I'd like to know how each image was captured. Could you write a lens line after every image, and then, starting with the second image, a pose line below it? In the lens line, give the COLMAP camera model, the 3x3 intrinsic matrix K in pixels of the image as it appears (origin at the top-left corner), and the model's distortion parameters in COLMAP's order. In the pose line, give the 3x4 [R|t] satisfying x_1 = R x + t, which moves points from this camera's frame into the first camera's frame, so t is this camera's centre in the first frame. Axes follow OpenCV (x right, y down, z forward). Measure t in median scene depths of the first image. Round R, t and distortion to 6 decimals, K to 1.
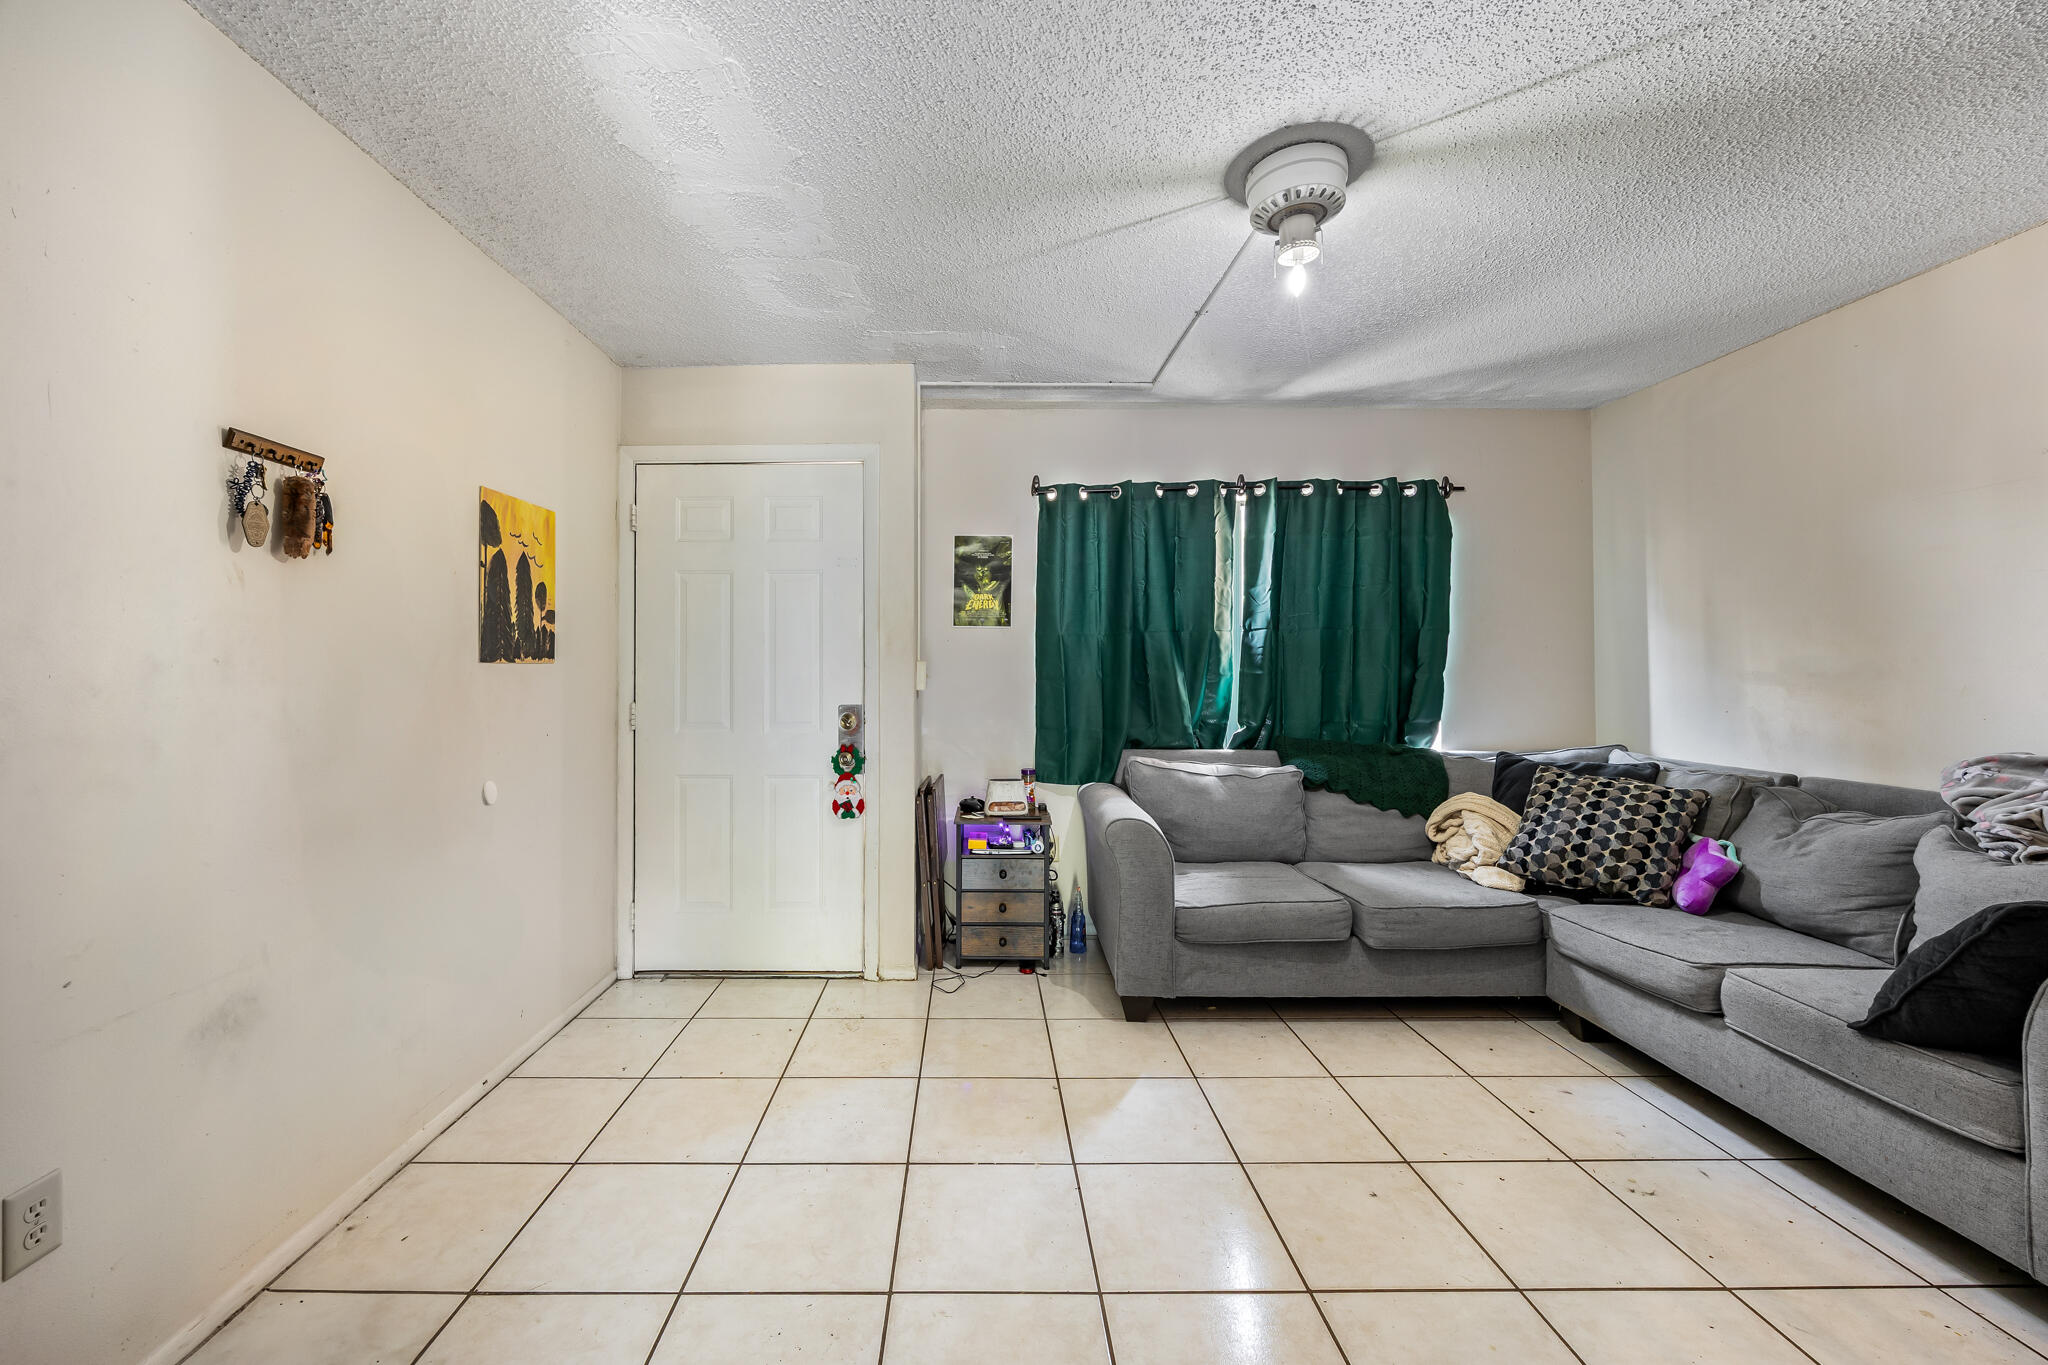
lens RADIAL K [[764.5, 0, 978.1], [0, 764.5, 667.3], [0, 0, 1]] dist [-0.000706, 0.000009]
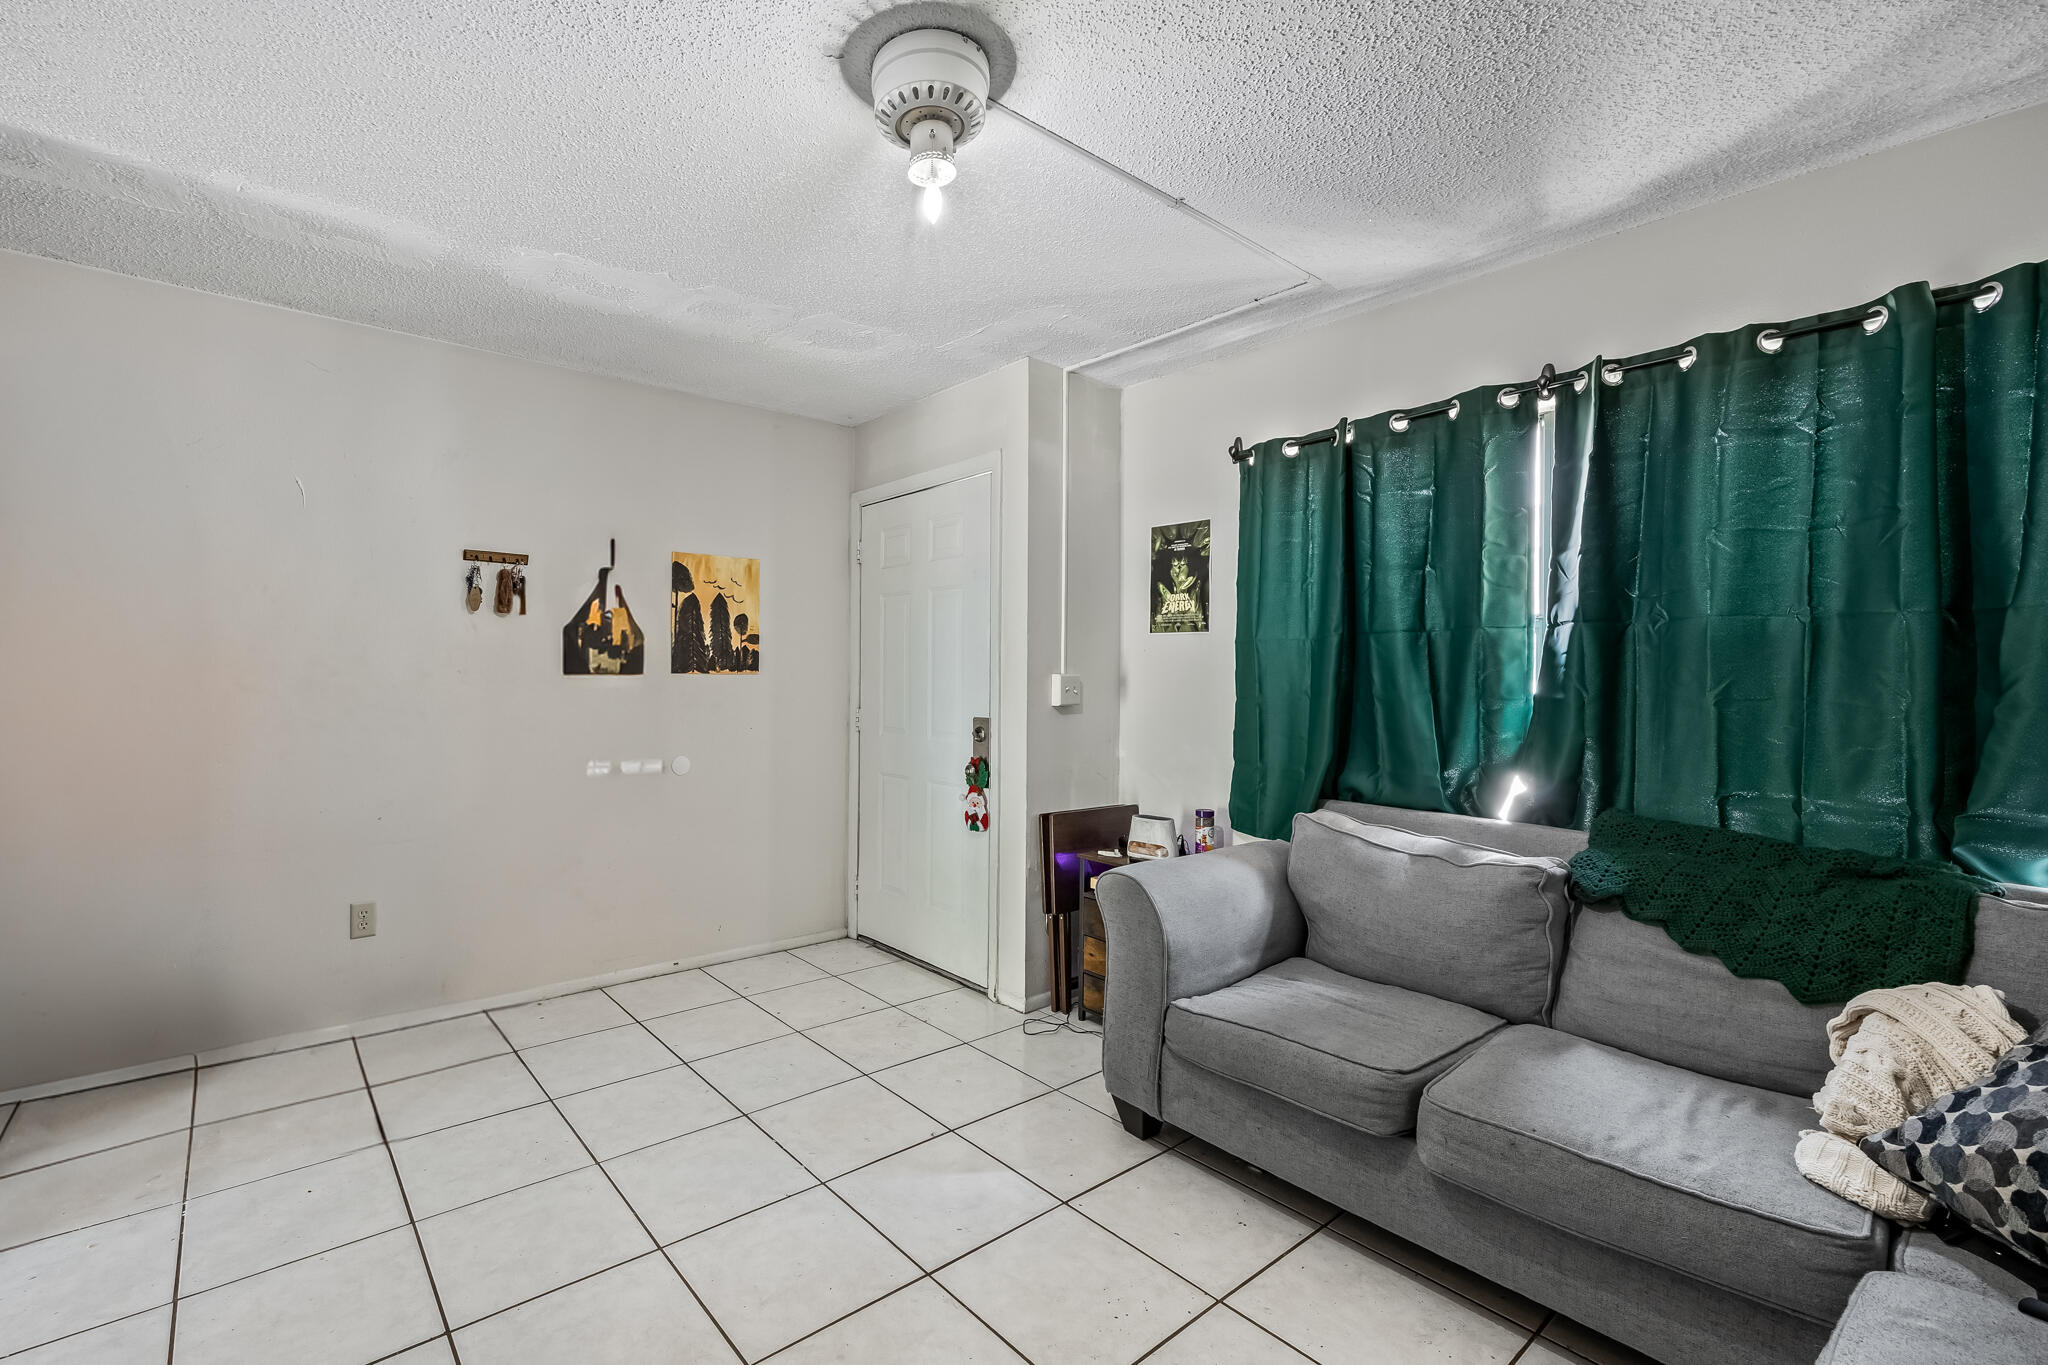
lens RADIAL K [[889.2, 0, 1024.0], [0, 889.2, 682.5], [0, 0, 1]] dist [0.001102, 0.000414]
pose [[0.645366, 0.012272, -0.763775, 0.735497], [-0.010126, 0.999921, 0.007509, -0.005694], [0.763806, 0.002888, 0.645439, 0.287992]]
